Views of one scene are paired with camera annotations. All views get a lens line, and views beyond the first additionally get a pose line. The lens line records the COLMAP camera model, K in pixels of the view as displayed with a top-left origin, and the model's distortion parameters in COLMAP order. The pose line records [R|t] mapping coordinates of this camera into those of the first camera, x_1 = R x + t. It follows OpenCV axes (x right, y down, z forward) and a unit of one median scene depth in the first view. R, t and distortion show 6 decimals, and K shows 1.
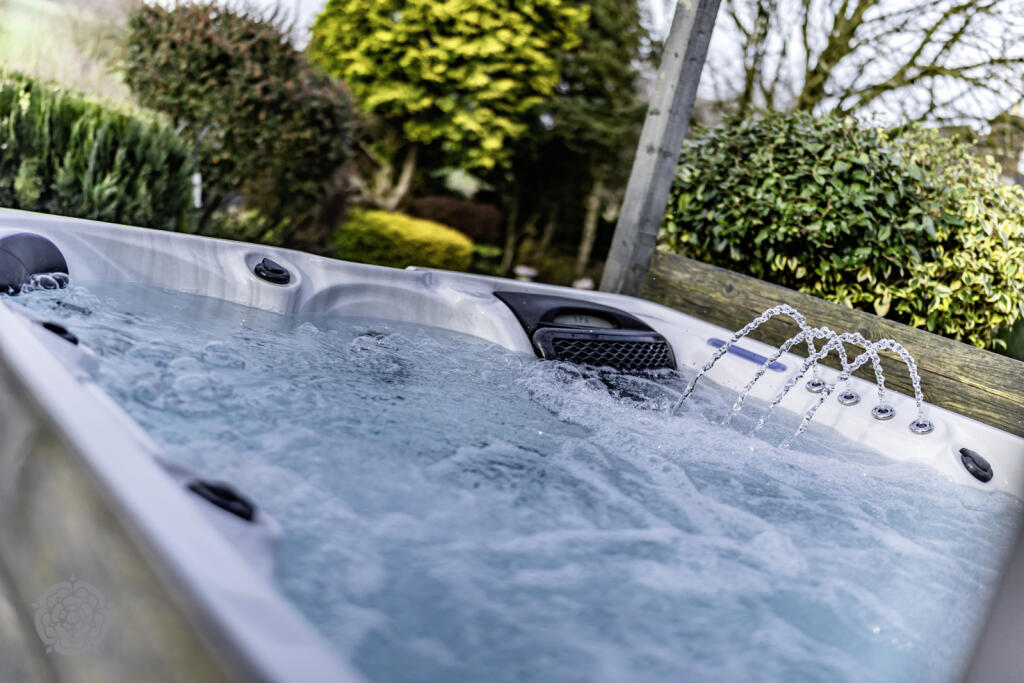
lens RADIAL K [[996.1, 0, 512.0], [0, 996.1, 341.5], [0, 0, 1]] dist [0.004091, 0.000869]
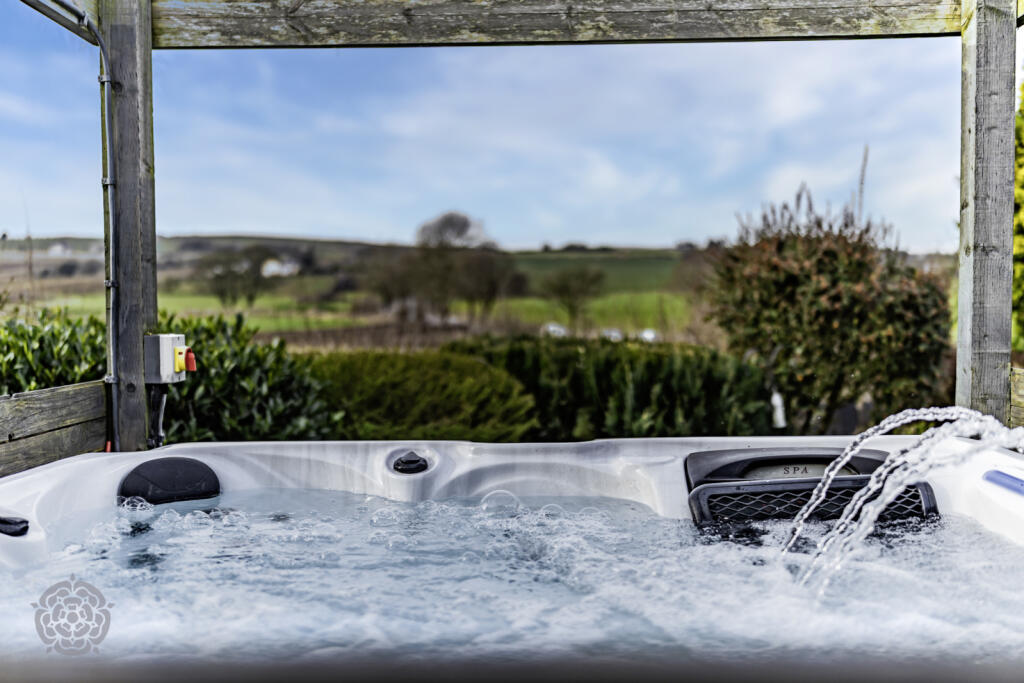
lens RADIAL K [[1008.0, 0, 512.0], [0, 1008.0, 341.5], [0, 0, 1]] dist [0.012911, 0.003523]
pose [[0.730463, -0.226163, -0.644417, 0.201619], [0.069639, 0.963324, -0.259149, 0.032876], [0.679392, 0.144422, 0.719422, 0.094728]]
